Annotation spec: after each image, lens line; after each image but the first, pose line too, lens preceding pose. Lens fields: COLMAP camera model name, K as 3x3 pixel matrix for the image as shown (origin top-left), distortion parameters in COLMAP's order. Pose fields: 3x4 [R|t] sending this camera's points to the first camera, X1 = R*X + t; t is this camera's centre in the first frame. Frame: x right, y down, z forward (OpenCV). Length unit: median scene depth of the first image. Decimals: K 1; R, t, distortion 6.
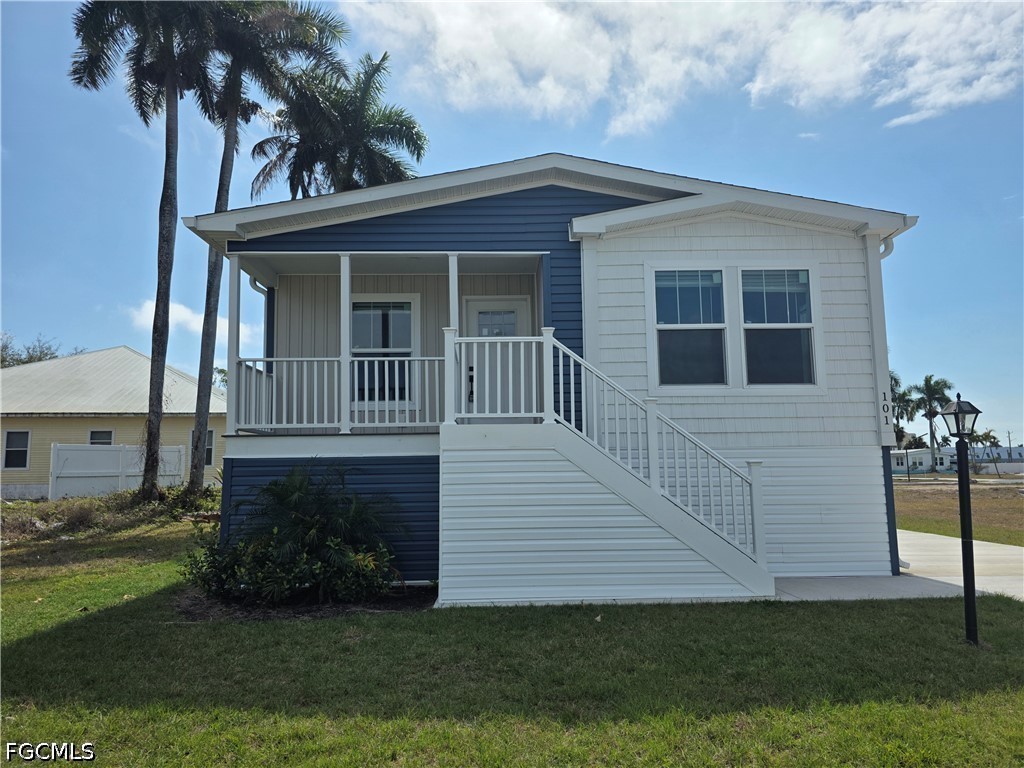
lens RADIAL K [[703.7, 0, 517.4], [0, 703.7, 389.4], [0, 0, 1]] dist [0.060535, -0.020913]
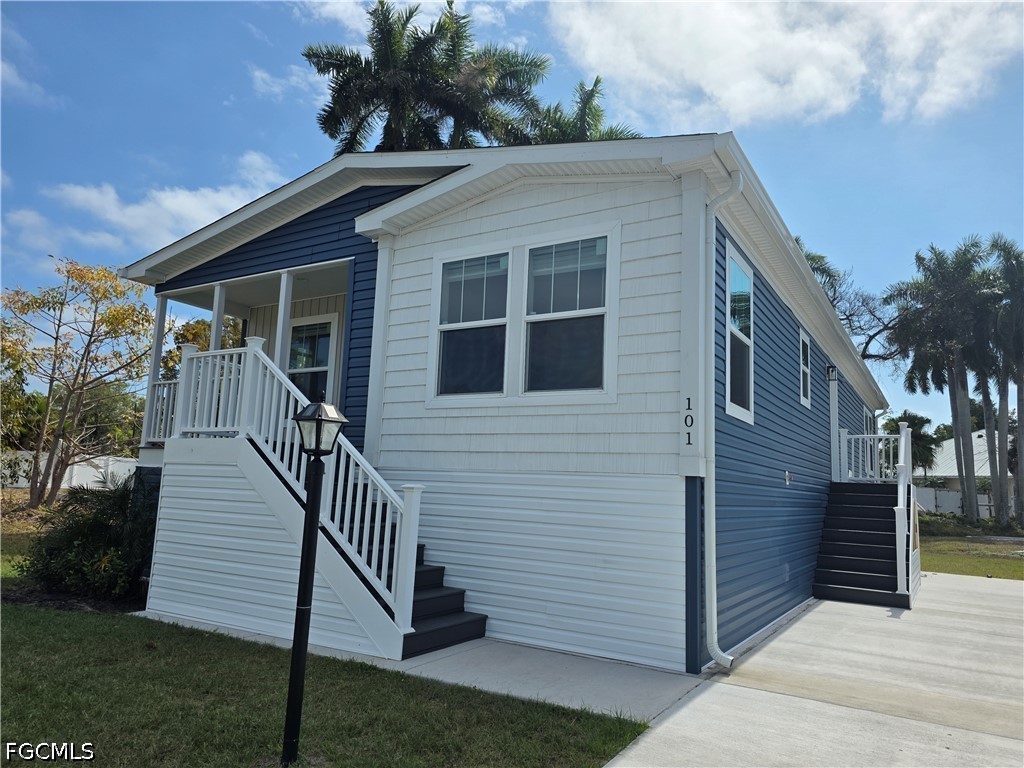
lens RADIAL K [[703.7, 0, 513.6], [0, 703.7, 384.8], [0, 0, 1]] dist [0.060535, -0.020913]
pose [[0.837236, -0.034311, -0.545765, 0.737702], [0.010217, 0.998837, -0.047123, 0.021936], [0.546747, 0.033877, 0.836612, 0.335846]]
